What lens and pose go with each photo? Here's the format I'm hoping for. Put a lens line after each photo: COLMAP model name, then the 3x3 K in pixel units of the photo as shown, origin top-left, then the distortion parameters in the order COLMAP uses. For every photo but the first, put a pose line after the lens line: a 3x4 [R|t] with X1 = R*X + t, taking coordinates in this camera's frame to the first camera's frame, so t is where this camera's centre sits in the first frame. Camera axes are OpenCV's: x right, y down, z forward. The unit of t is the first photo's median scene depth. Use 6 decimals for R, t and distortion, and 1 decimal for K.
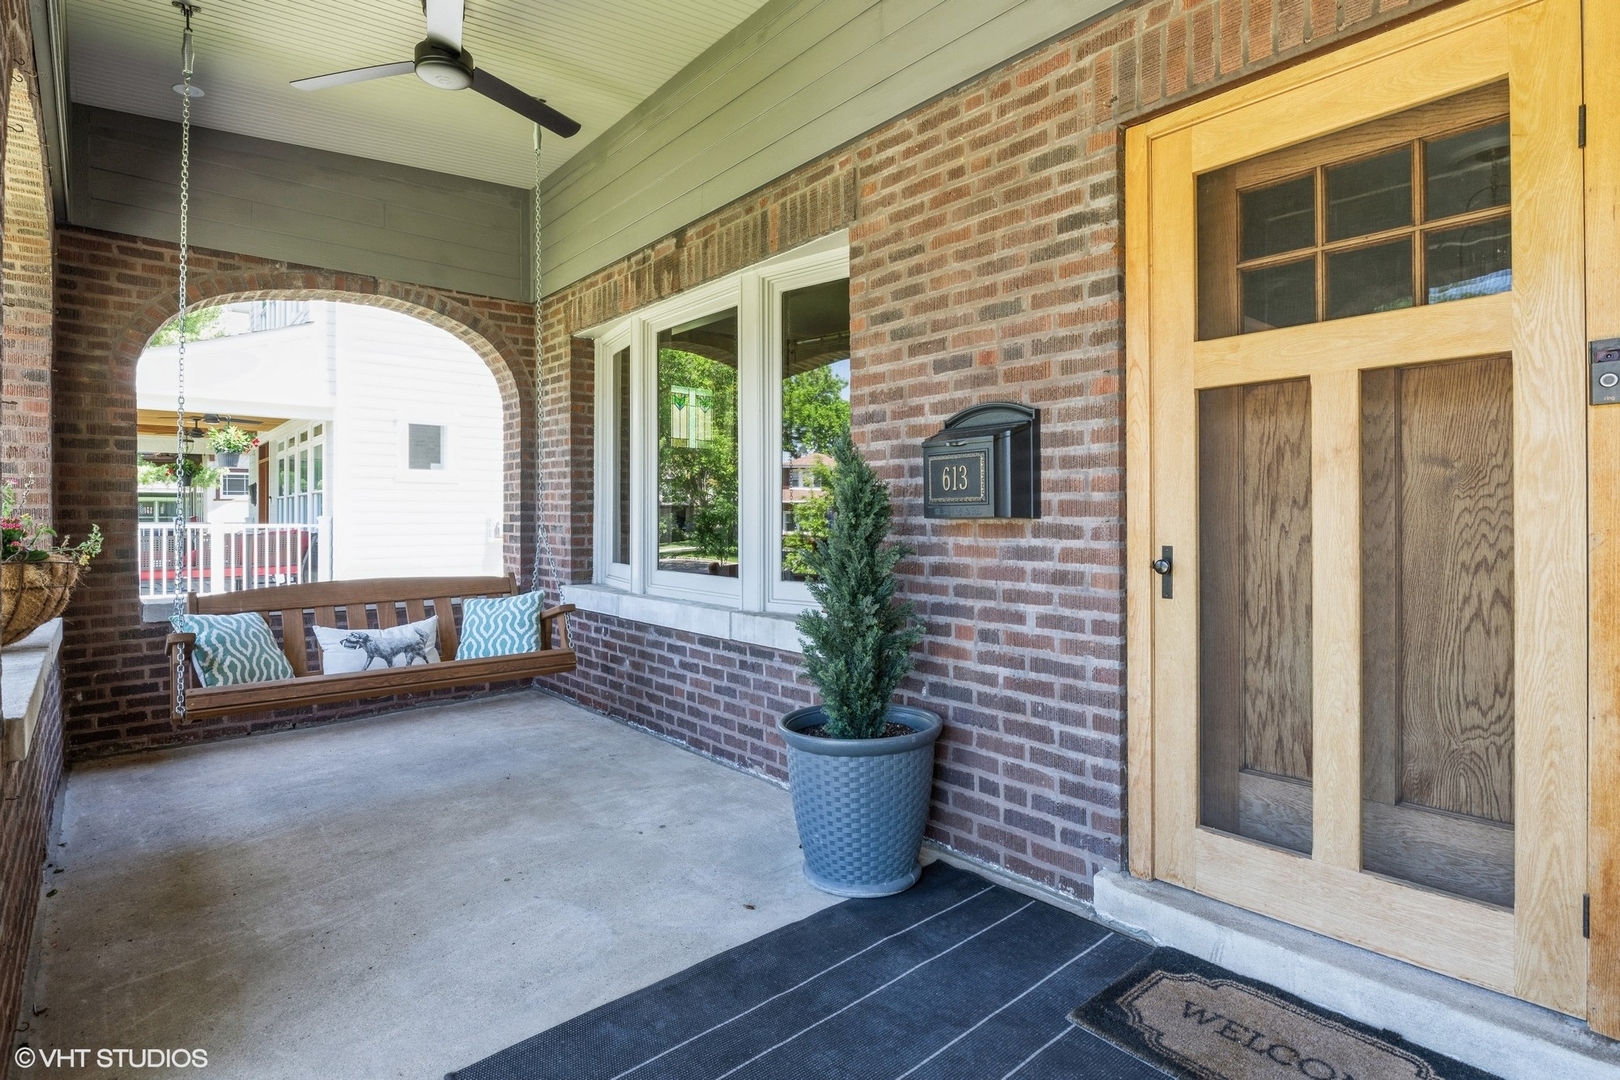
lens RADIAL K [[811.3, 0, 826.5], [0, 811.3, 512.3], [0, 0, 1]] dist [0.000349, 0.000753]
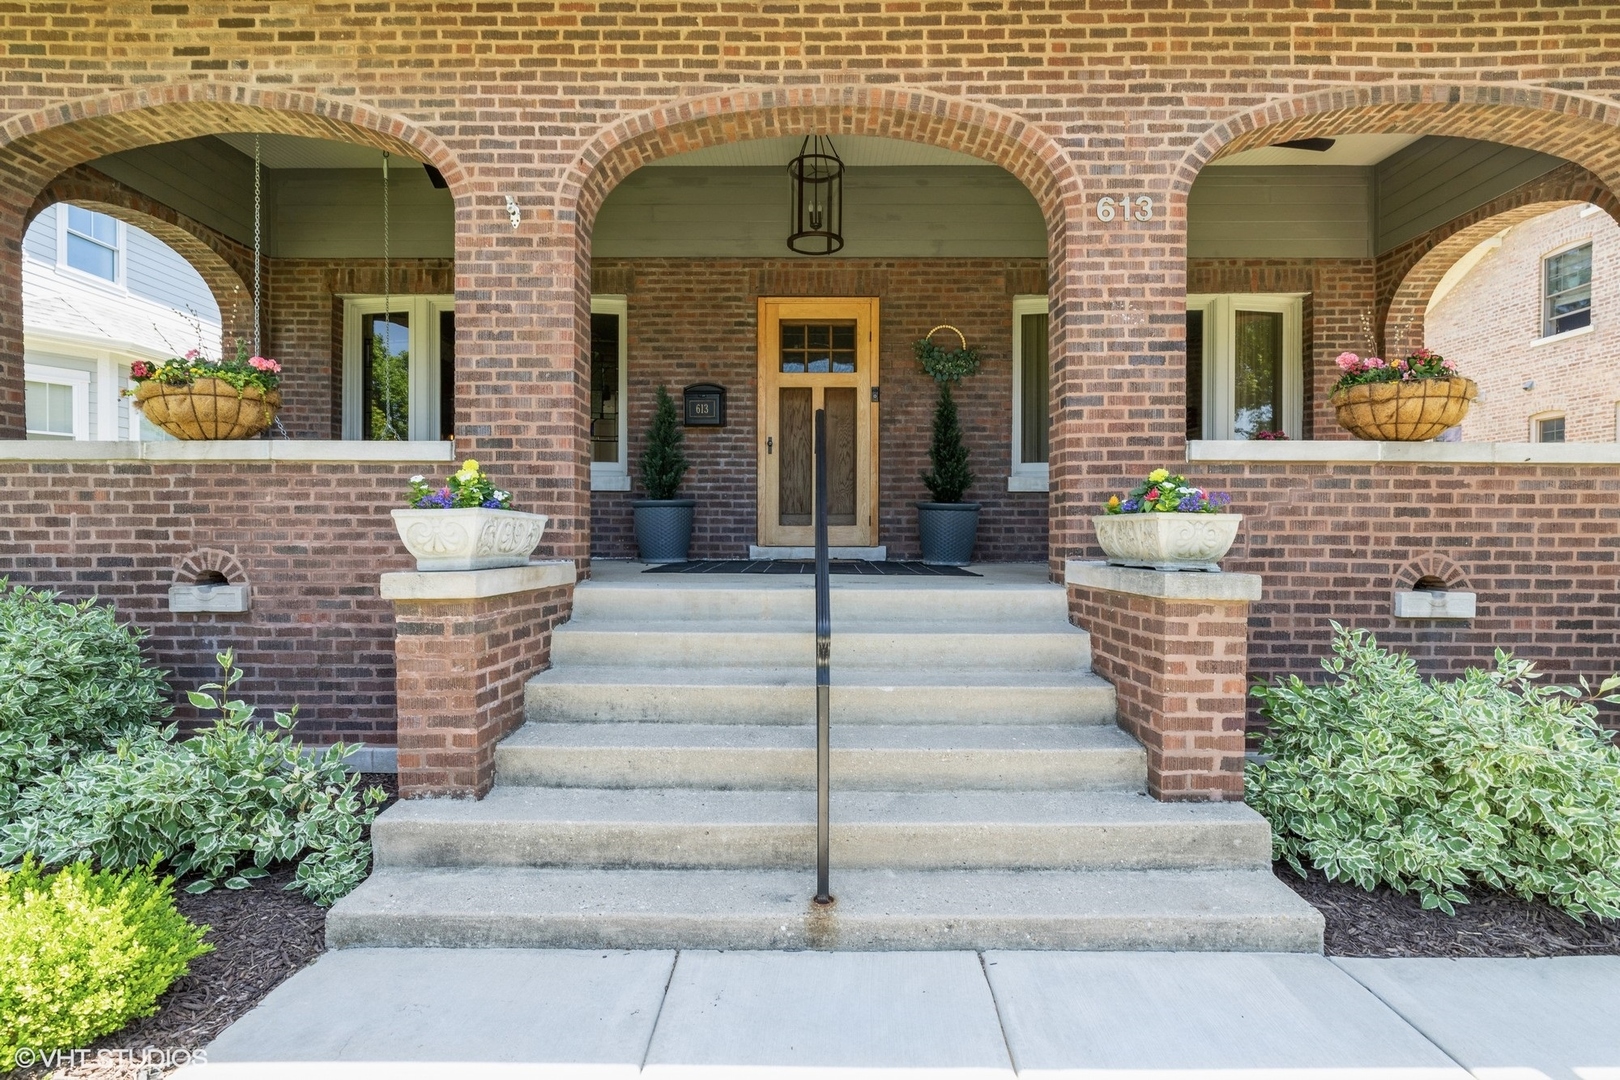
lens RADIAL K [[811.3, 0, 812.8], [0, 811.3, 545.2], [0, 0, 1]] dist [0.000349, 0.000753]
pose [[0.664874, 0.004572, 0.746941, -1.699452], [-0.007435, 0.999972, 0.000497, 0.430907], [-0.746918, -0.005884, 0.664890, -1.125506]]
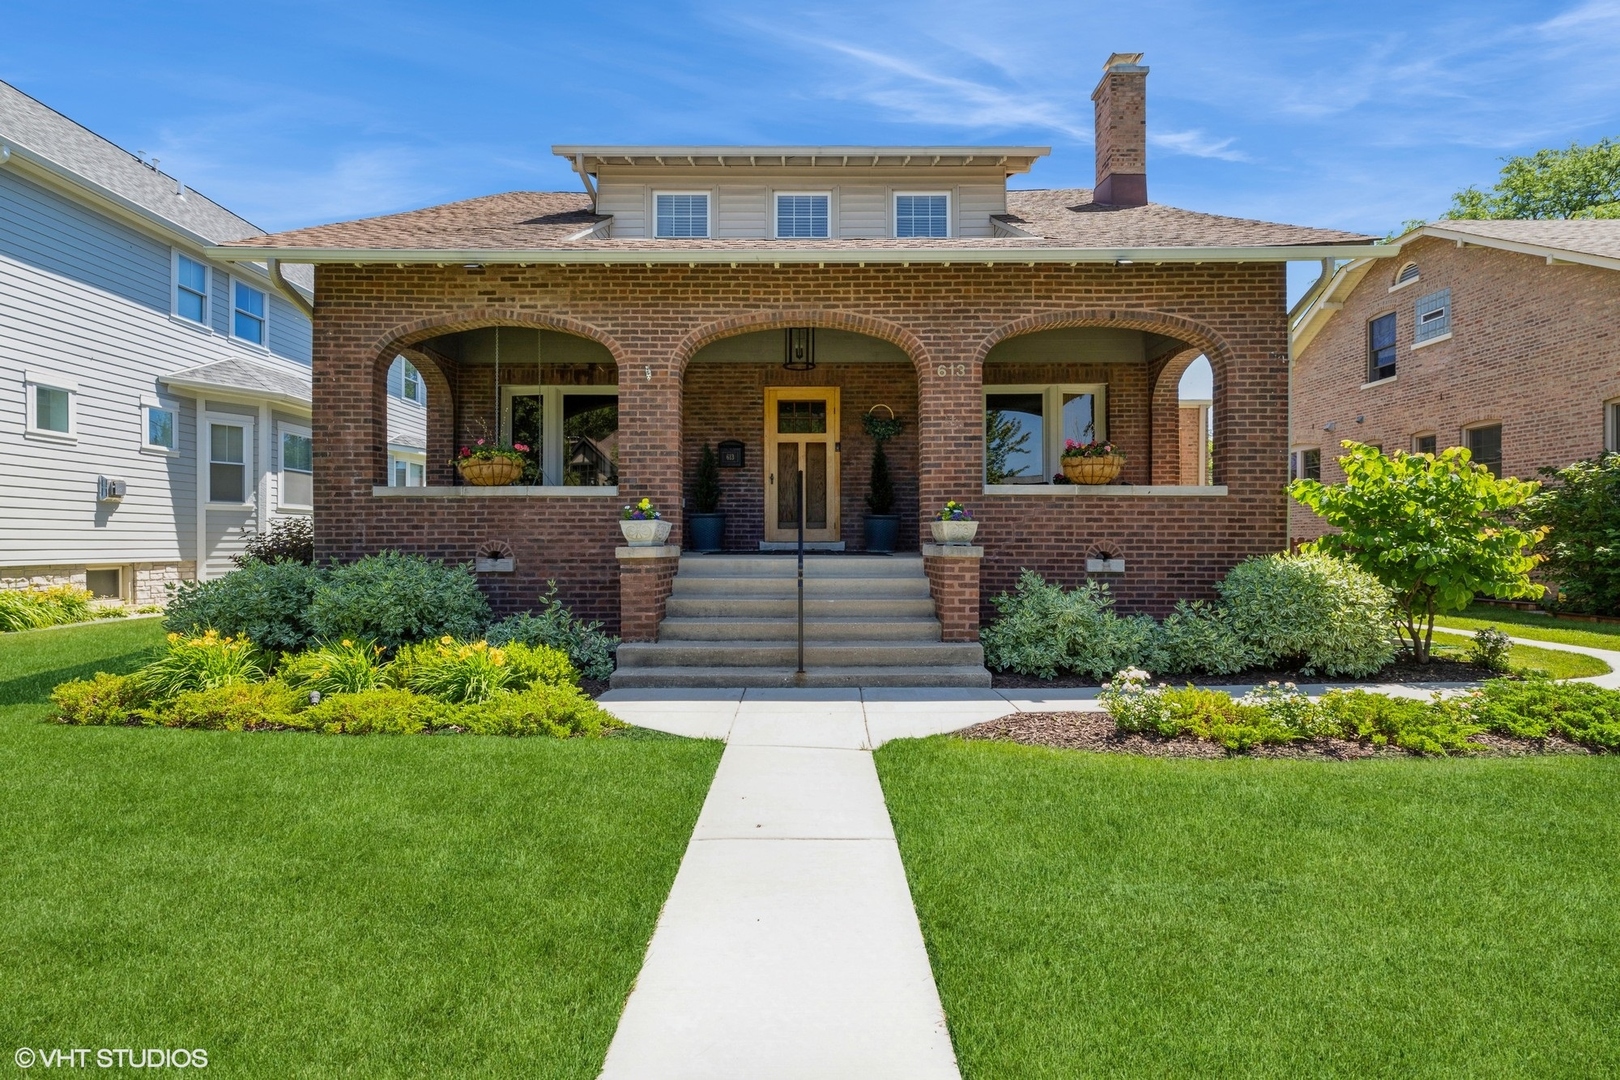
lens RADIAL K [[811.3, 0, 843.9], [0, 811.3, 540.7], [0, 0, 1]] dist [0.000349, 0.000753]
pose [[0.627007, 0.012375, 0.778915, -3.014109], [-0.002343, 0.999899, -0.014000, 0.495765], [-0.779010, 0.006953, 0.626973, -2.331593]]
